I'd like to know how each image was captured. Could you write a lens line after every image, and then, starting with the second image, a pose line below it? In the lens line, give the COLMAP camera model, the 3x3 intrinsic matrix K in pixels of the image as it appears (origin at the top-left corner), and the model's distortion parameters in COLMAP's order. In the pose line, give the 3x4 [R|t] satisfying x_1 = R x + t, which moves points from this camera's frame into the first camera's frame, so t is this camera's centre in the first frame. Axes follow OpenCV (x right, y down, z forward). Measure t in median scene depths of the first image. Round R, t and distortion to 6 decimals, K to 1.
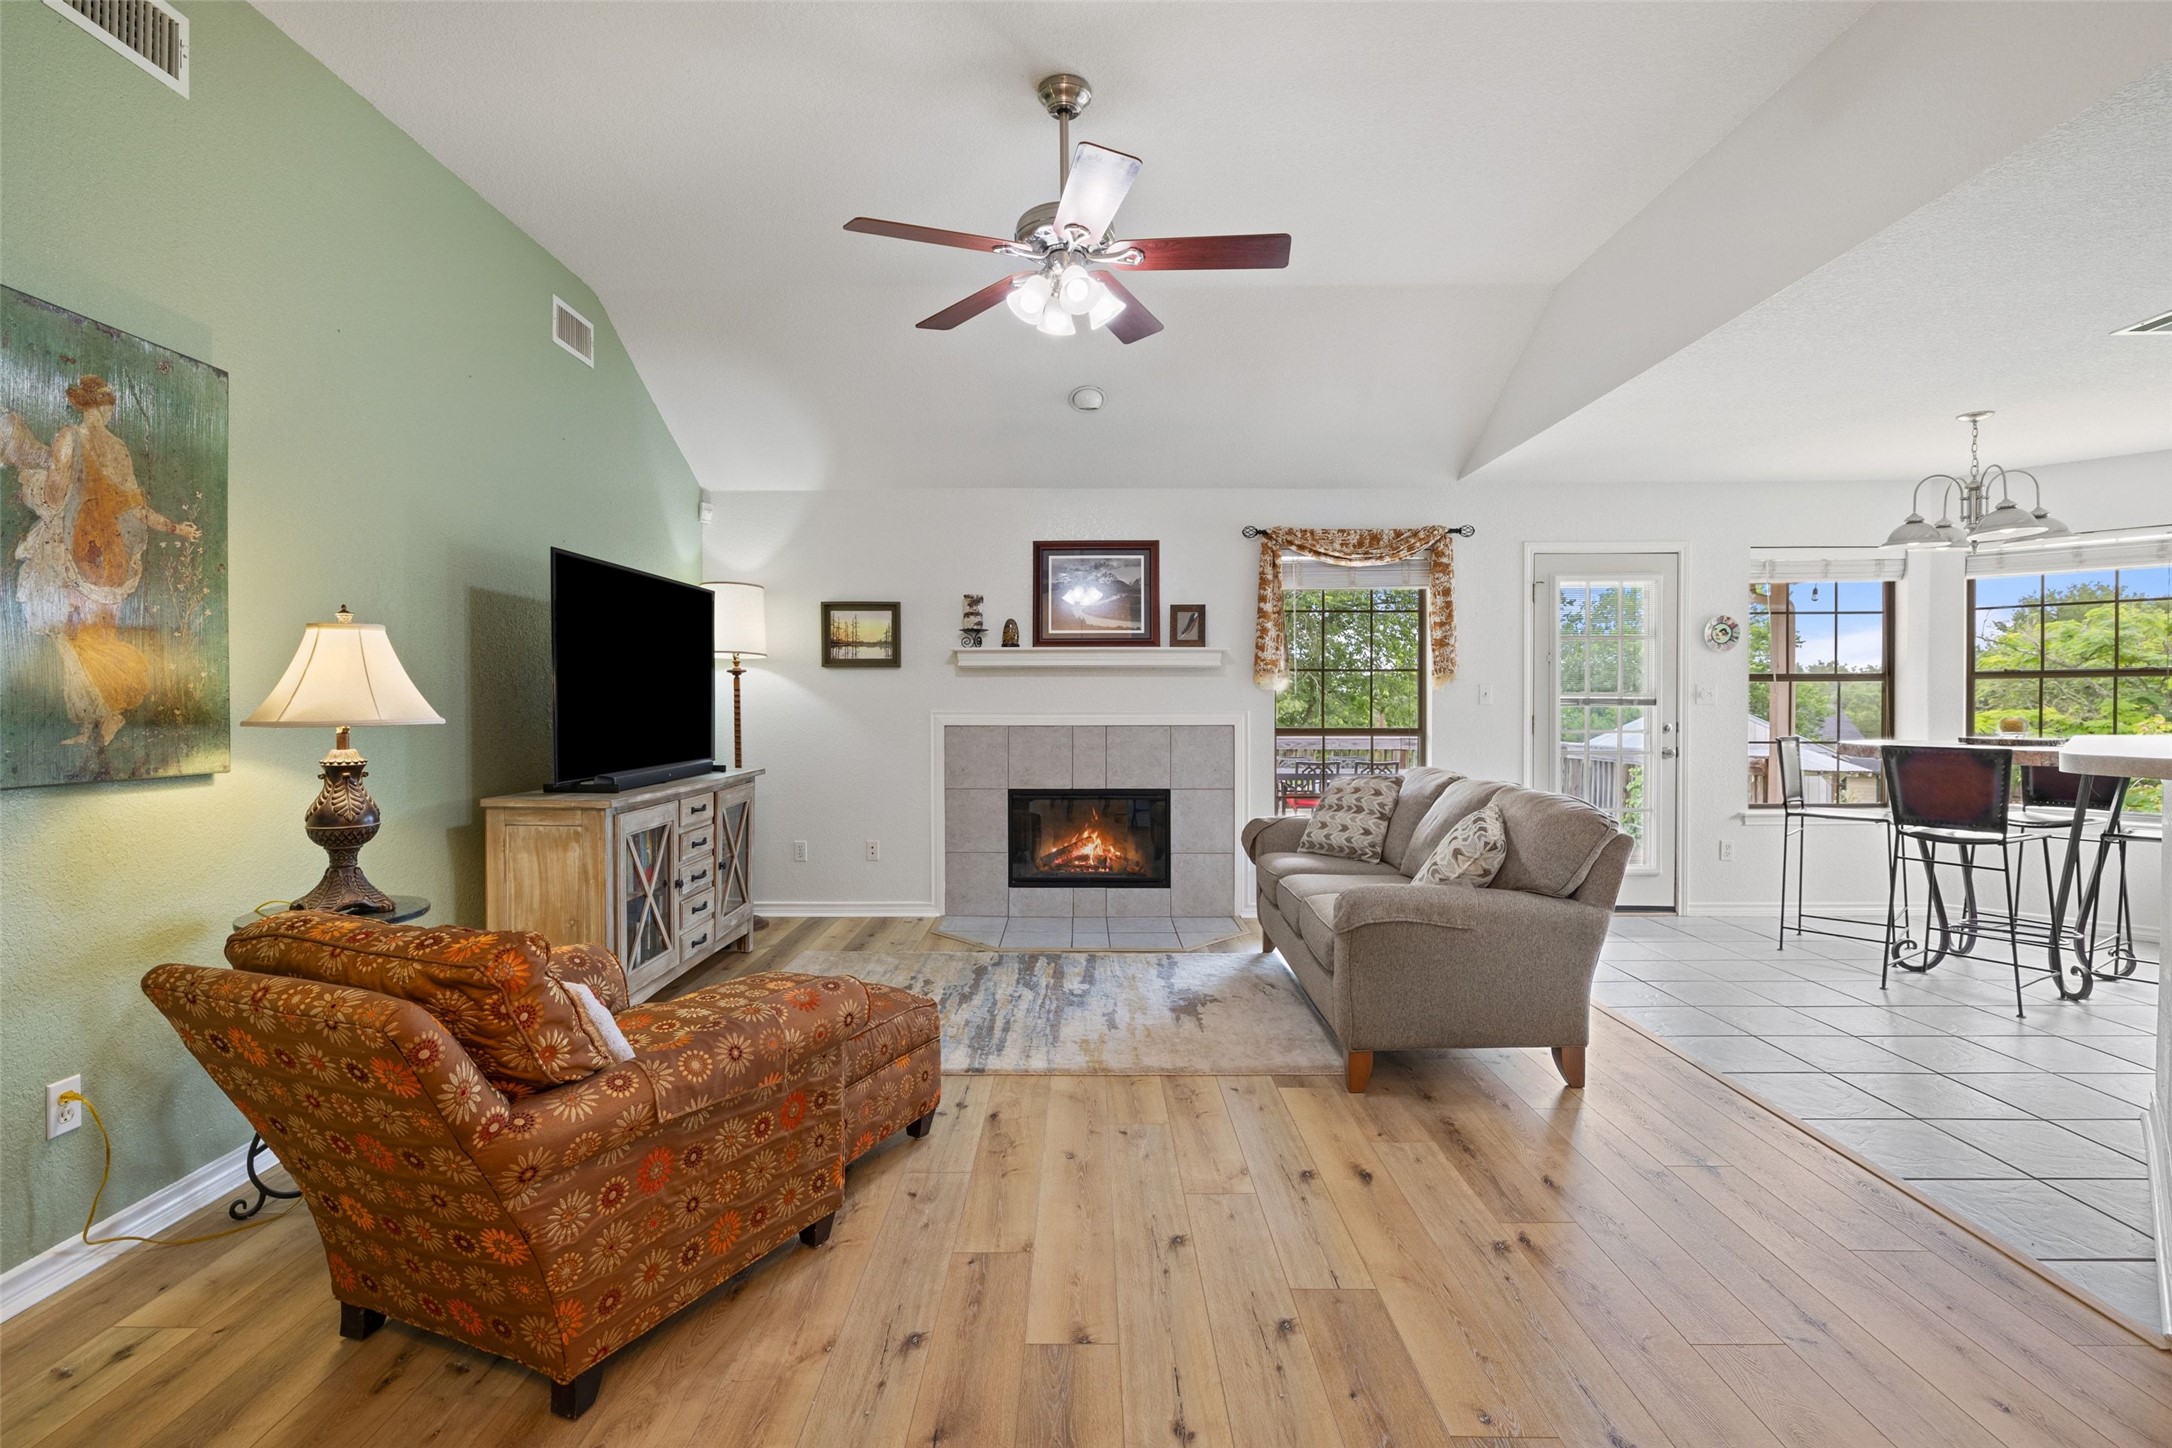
lens RADIAL K [[1000.4, 0, 1068.8], [0, 1000.4, 711.4], [0, 0, 1]] dist [-0.011372, 0.002822]
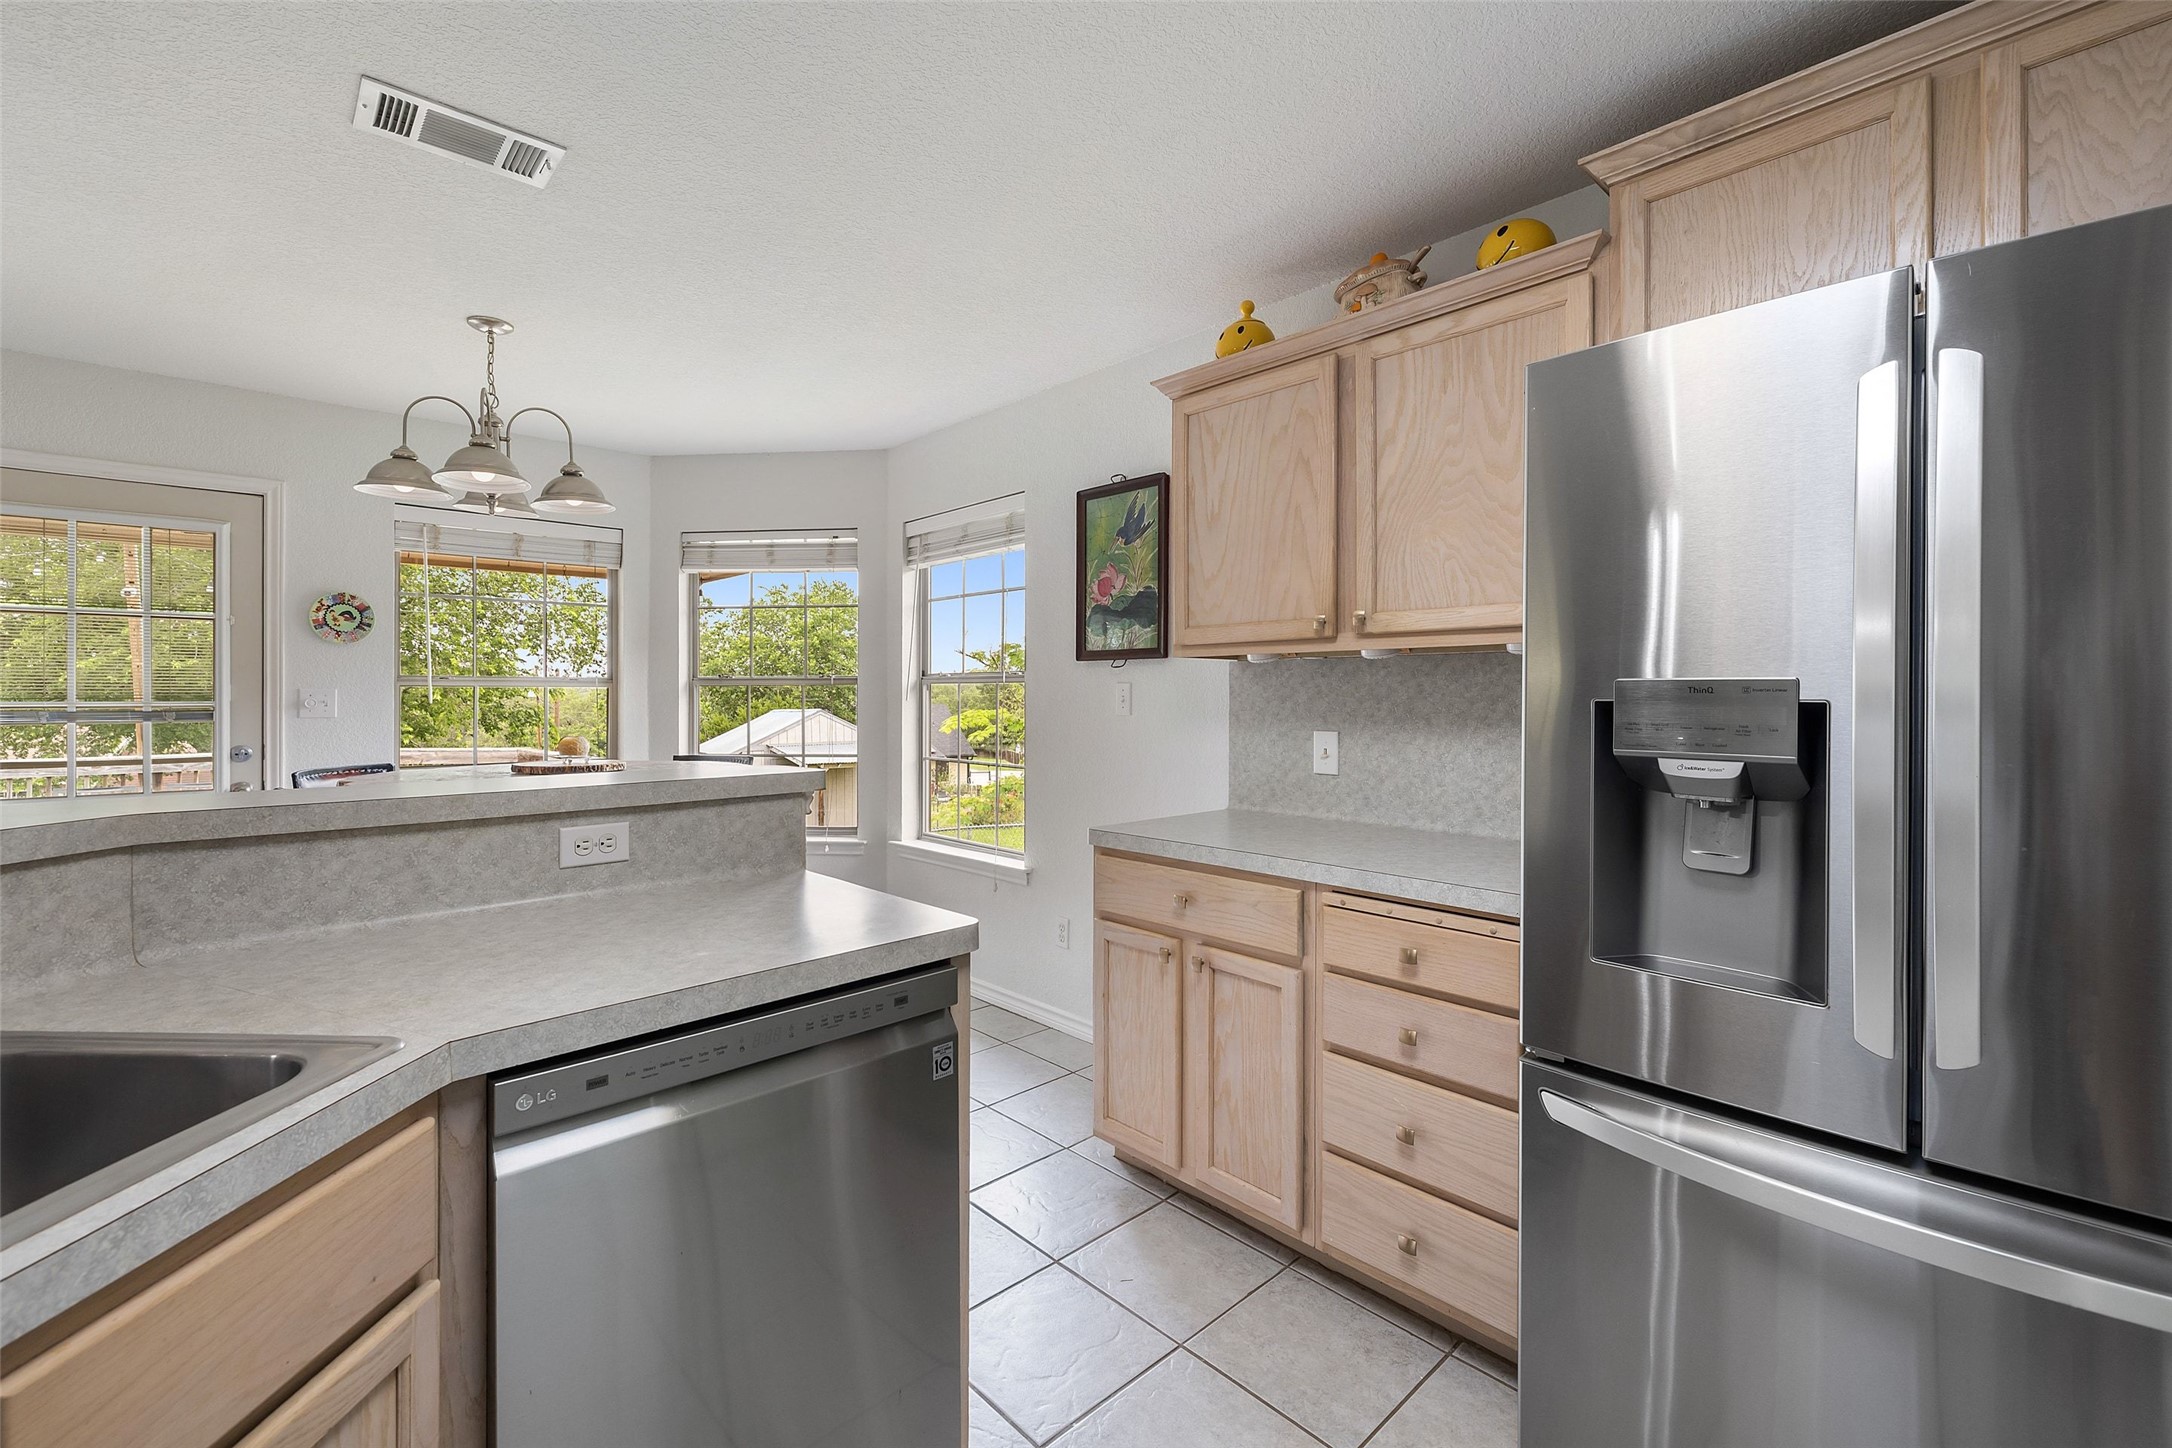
lens RADIAL K [[917.8, 0, 1046.6], [0, 917.8, 722.0], [0, 0, 1]] dist [-0.000136, 0.000908]
pose [[0.737811, -0.018180, 0.674762, 0.753329], [0.007641, 0.999798, 0.018582, -0.015121], [-0.674964, -0.008554, 0.737801, 0.218500]]
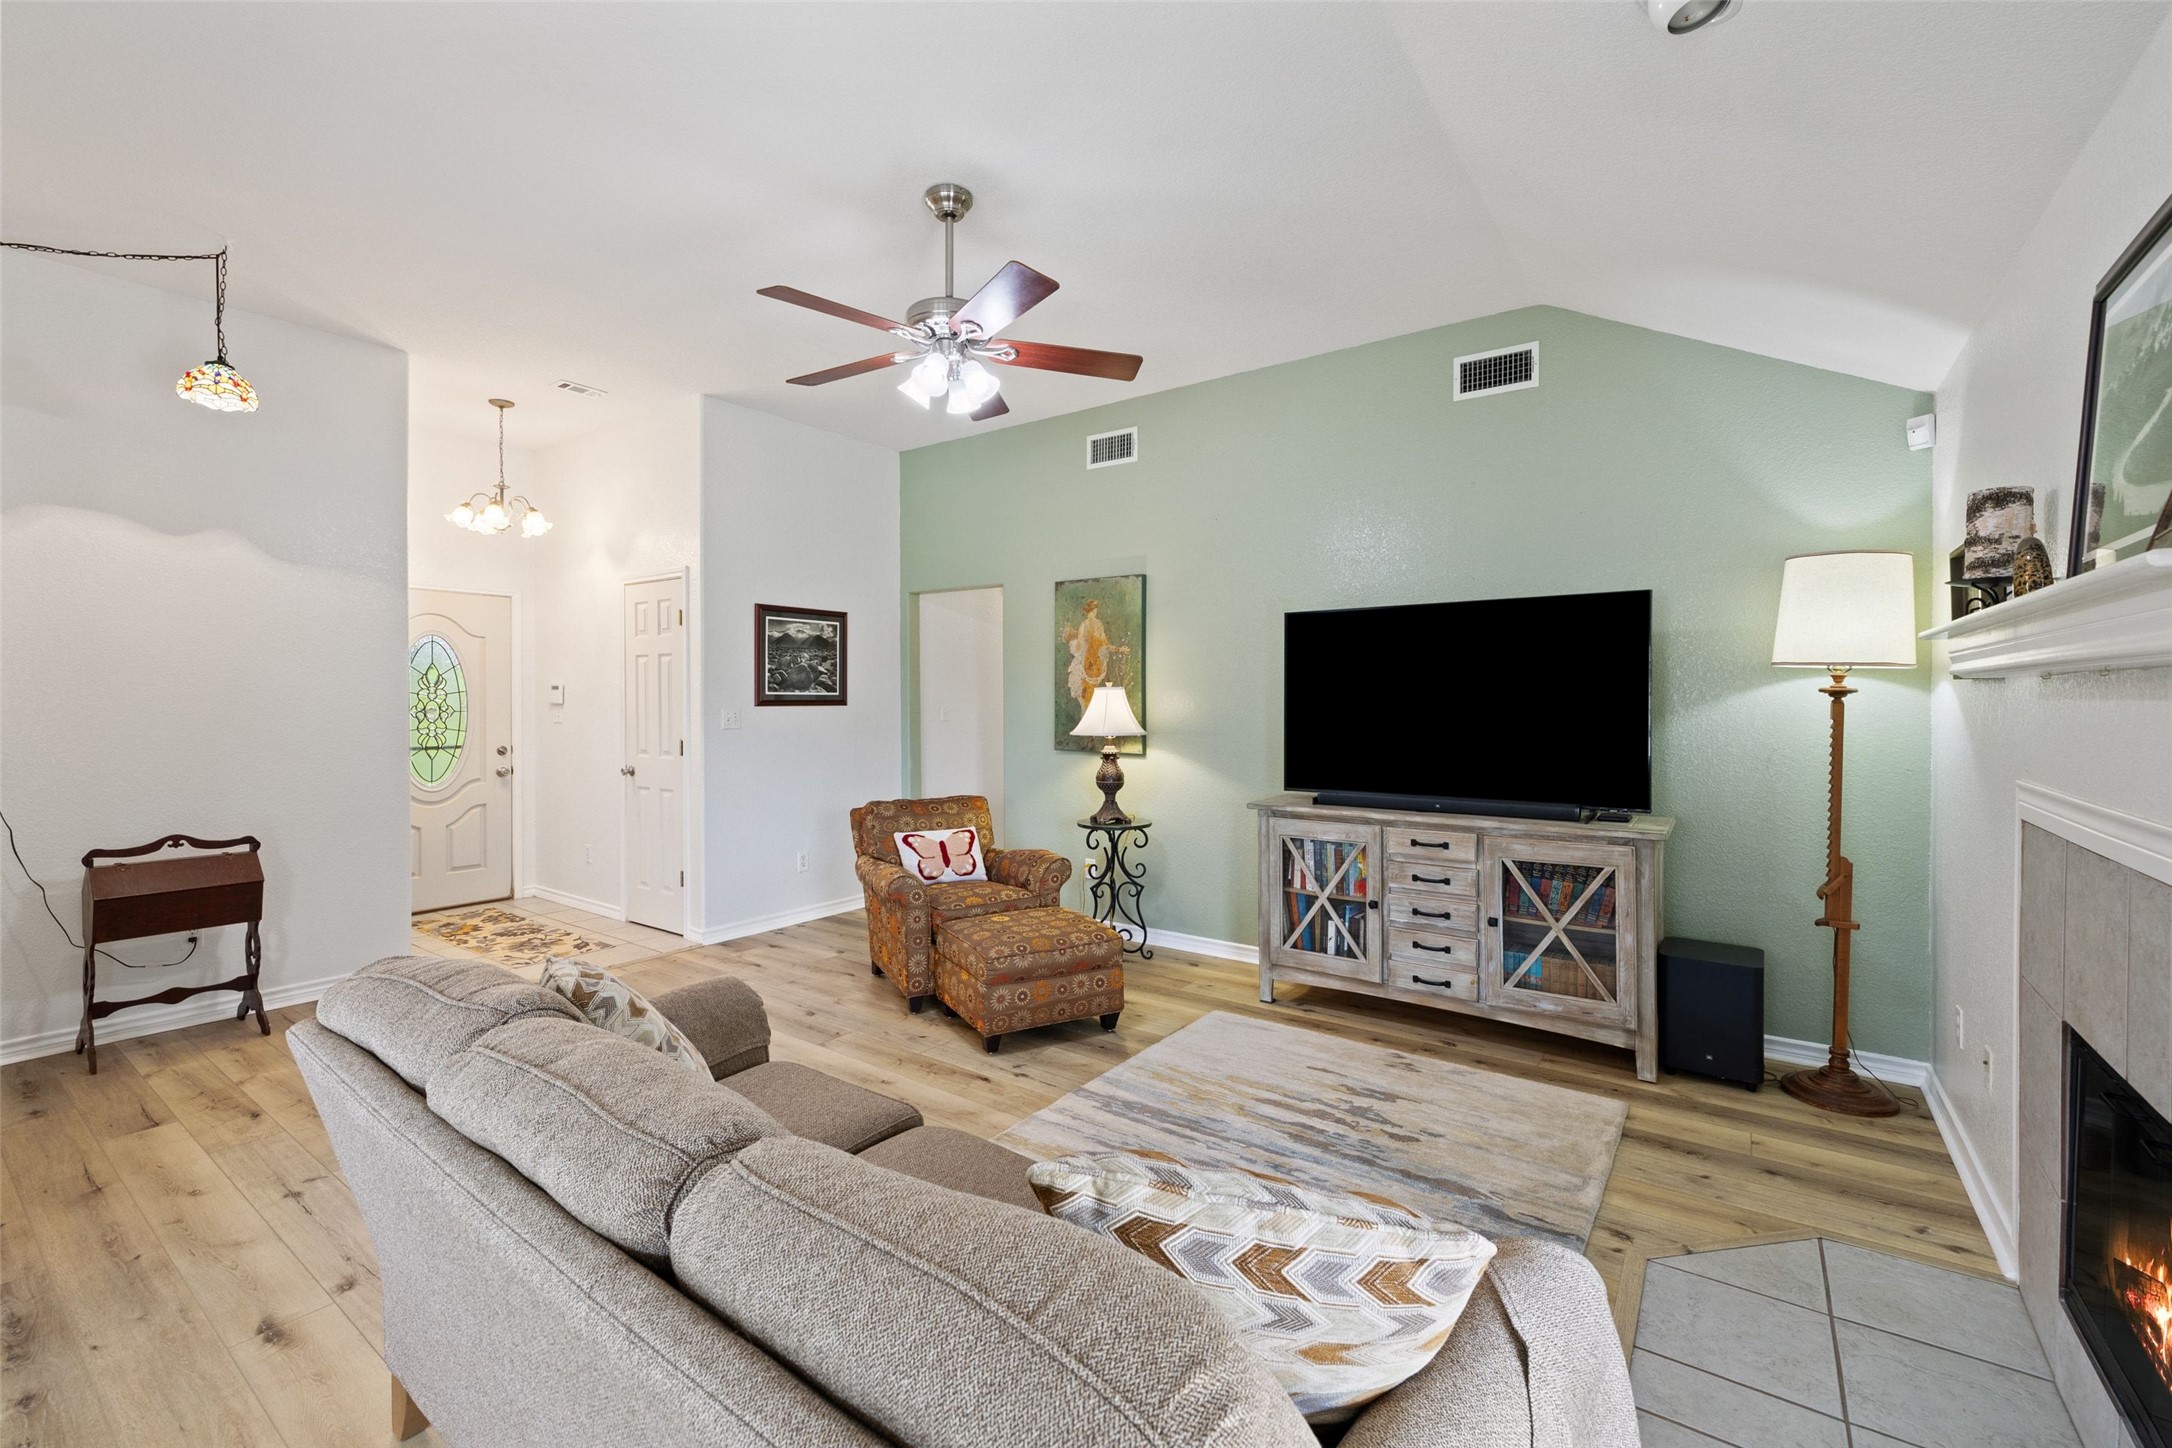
lens RADIAL K [[917.8, 0, 1082.3], [0, 917.8, 707.2], [0, 0, 1]] dist [-0.000136, 0.000908]
pose [[-0.571260, 0.010712, -0.820700, 0.526903], [-0.008183, 0.999791, 0.018746, -0.046516], [0.820729, 0.017425, -0.571052, 1.186614]]
